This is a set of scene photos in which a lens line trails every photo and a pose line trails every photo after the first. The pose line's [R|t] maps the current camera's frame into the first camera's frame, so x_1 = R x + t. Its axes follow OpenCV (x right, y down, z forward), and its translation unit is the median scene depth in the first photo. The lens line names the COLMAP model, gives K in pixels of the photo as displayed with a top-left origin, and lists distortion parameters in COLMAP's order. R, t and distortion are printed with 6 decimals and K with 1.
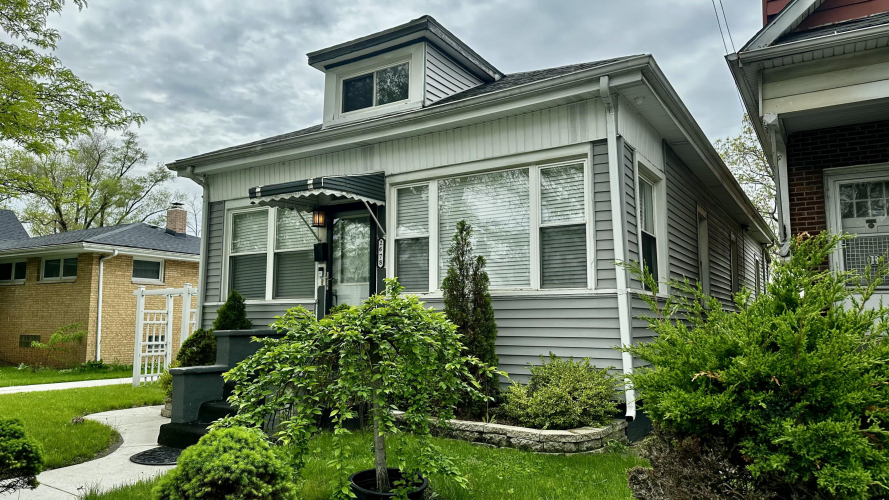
lens RADIAL K [[613.5, 0, 446.2], [0, 613.5, 248.1], [0, 0, 1]] dist [0.024924, -0.004520]
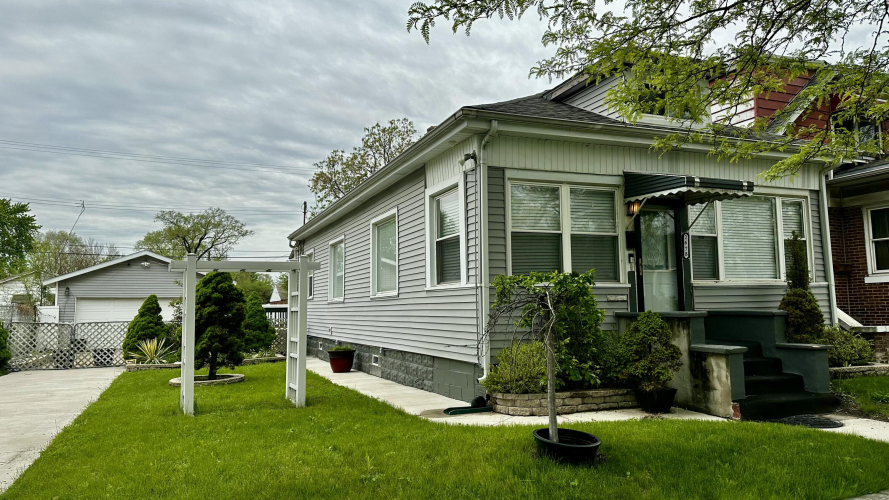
lens RADIAL K [[613.5, 0, 443.8], [0, 613.5, 251.6], [0, 0, 1]] dist [0.024924, -0.004520]
pose [[0.583424, 0.069224, 0.809213, -1.373792], [-0.073036, 0.996796, -0.032613, 0.093961], [-0.808877, -0.040074, 0.586610, 0.694754]]
